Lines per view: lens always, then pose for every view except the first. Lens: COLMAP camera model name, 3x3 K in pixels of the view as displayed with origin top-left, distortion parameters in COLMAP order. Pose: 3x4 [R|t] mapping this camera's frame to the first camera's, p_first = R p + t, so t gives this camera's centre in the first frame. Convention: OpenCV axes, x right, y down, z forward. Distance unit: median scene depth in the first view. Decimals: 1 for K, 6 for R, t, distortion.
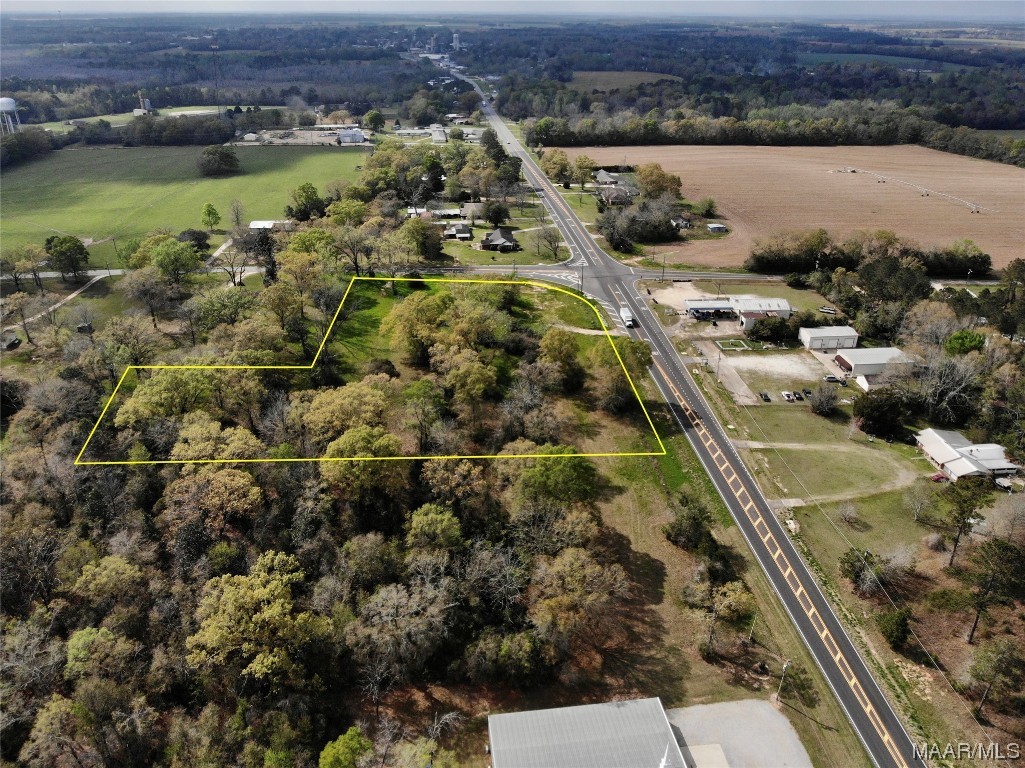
lens RADIAL K [[768.4, 0, 514.2], [0, 768.4, 381.5], [0, 0, 1]] dist [-0.021423, 0.010056]
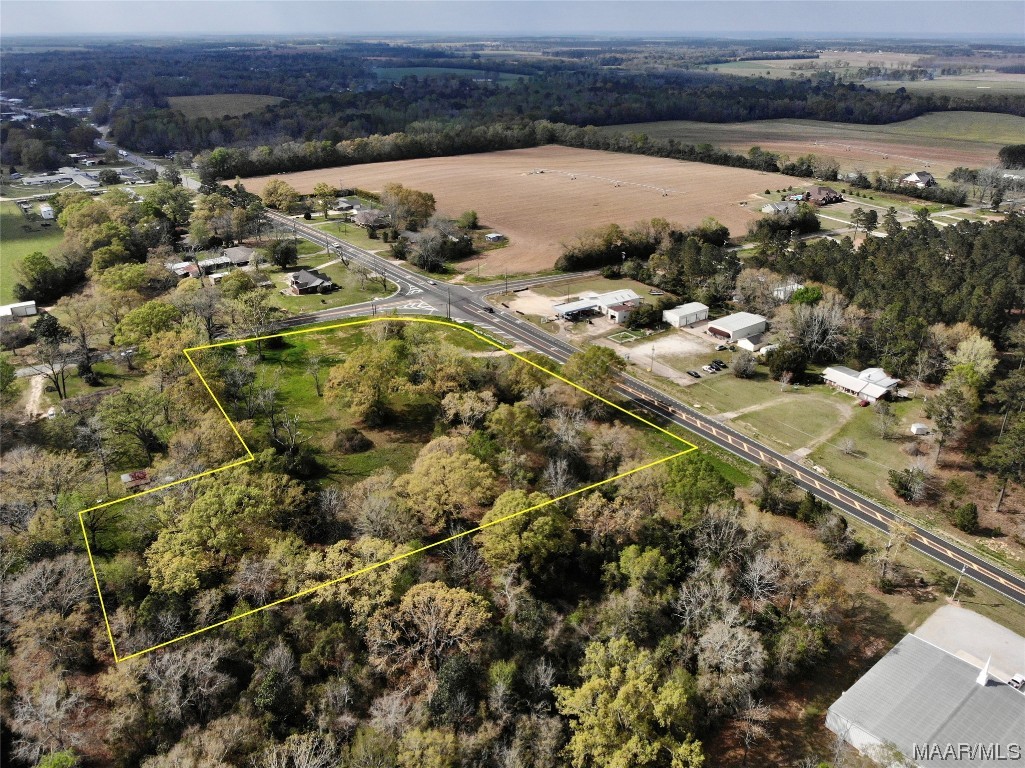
lens RADIAL K [[768.4, 0, 513.6], [0, 768.4, 387.8], [0, 0, 1]] dist [-0.021423, 0.010056]
pose [[0.852861, -0.226522, 0.470442, -0.333412], [0.232536, 0.971489, 0.046217, -0.057586], [-0.467499, 0.069978, 0.881220, 0.107212]]
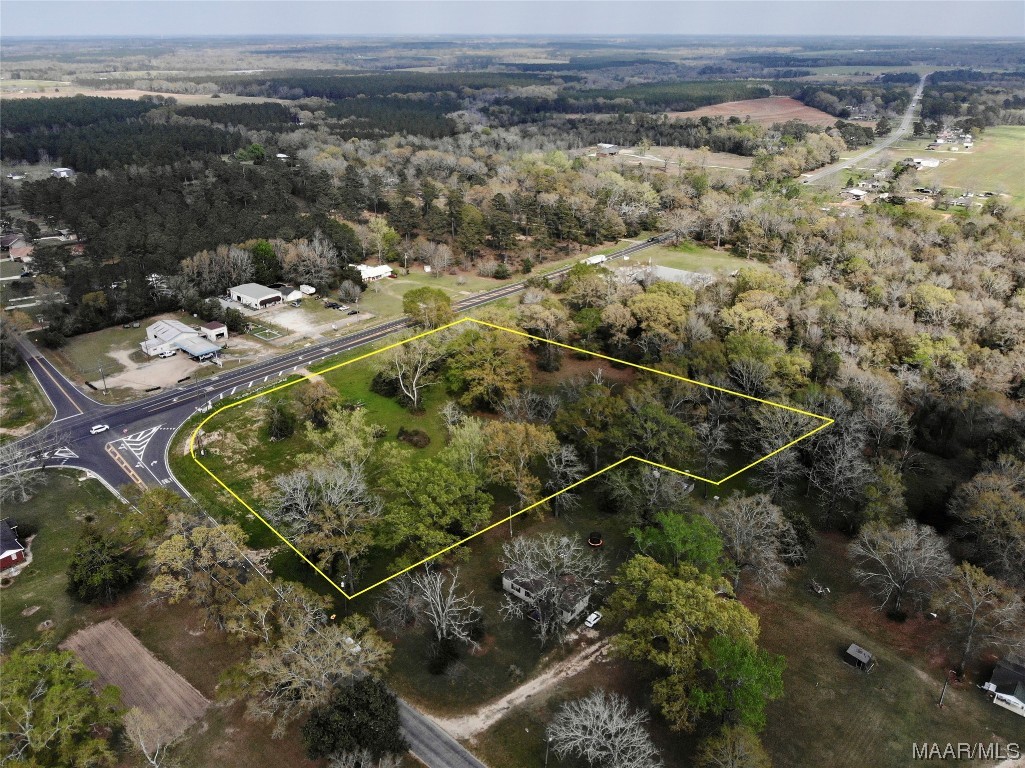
lens RADIAL K [[768.4, 0, 514.4], [0, 768.4, 384.9], [0, 0, 1]] dist [-0.021423, 0.010056]
pose [[-0.698898, -0.306763, 0.646094, -0.607053], [0.311143, 0.682984, 0.660850, -0.541427], [-0.643997, 0.662895, -0.381889, 1.101712]]
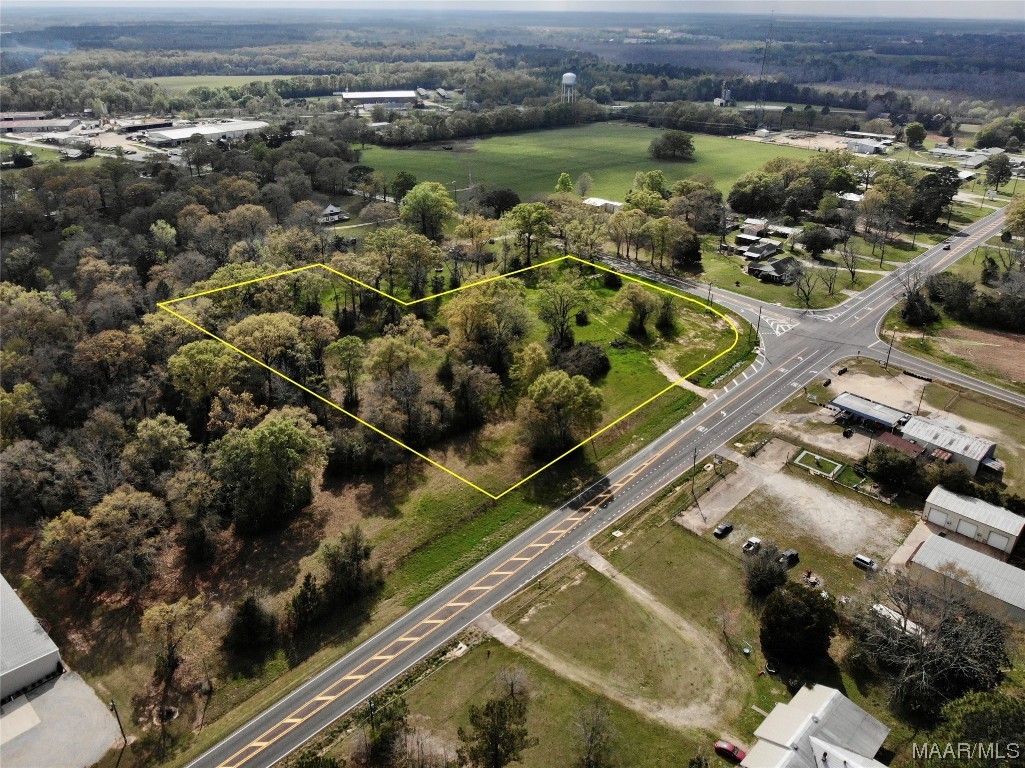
lens RADIAL K [[768.4, 0, 513.1], [0, 768.4, 380.4], [0, 0, 1]] dist [-0.021423, 0.010056]
pose [[0.653791, 0.333584, -0.679175, 0.486503], [-0.338672, 0.931659, 0.131579, -0.102584], [0.676652, 0.143993, 0.722086, 0.276573]]
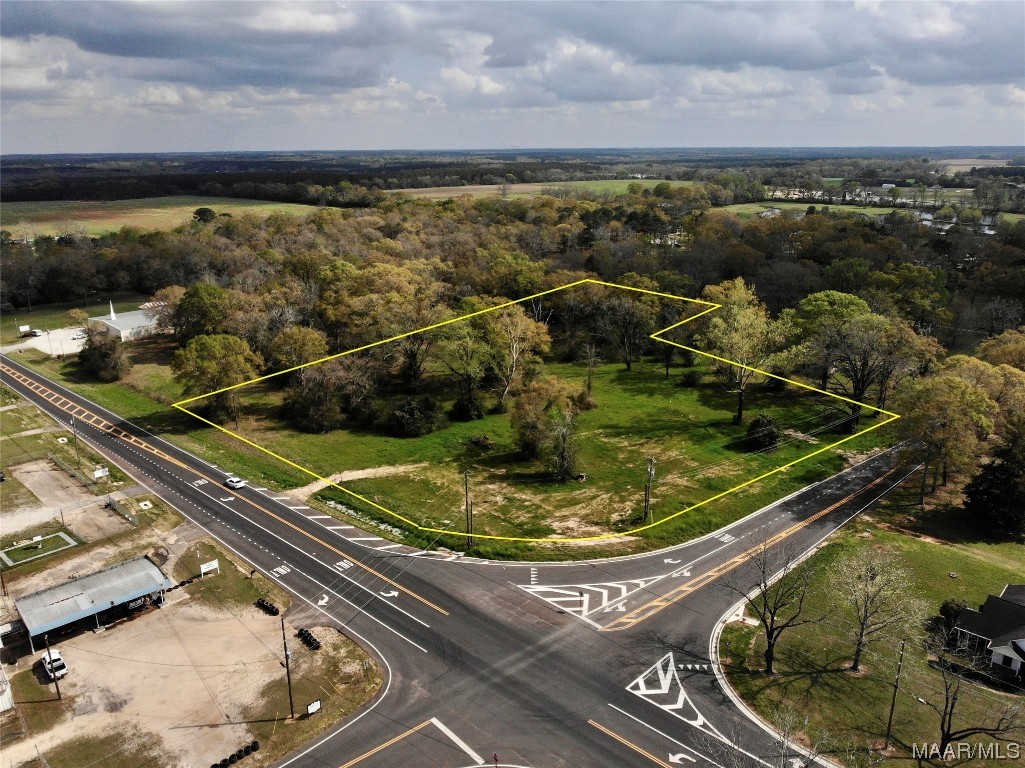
lens RADIAL K [[768.4, 0, 508.8], [0, 768.4, 384.2], [0, 0, 1]] dist [-0.021423, 0.010056]
pose [[-0.762971, 0.193357, -0.616837, 0.293952], [-0.279672, 0.761556, 0.584650, -0.408340], [0.582803, 0.618583, -0.526969, 1.190536]]
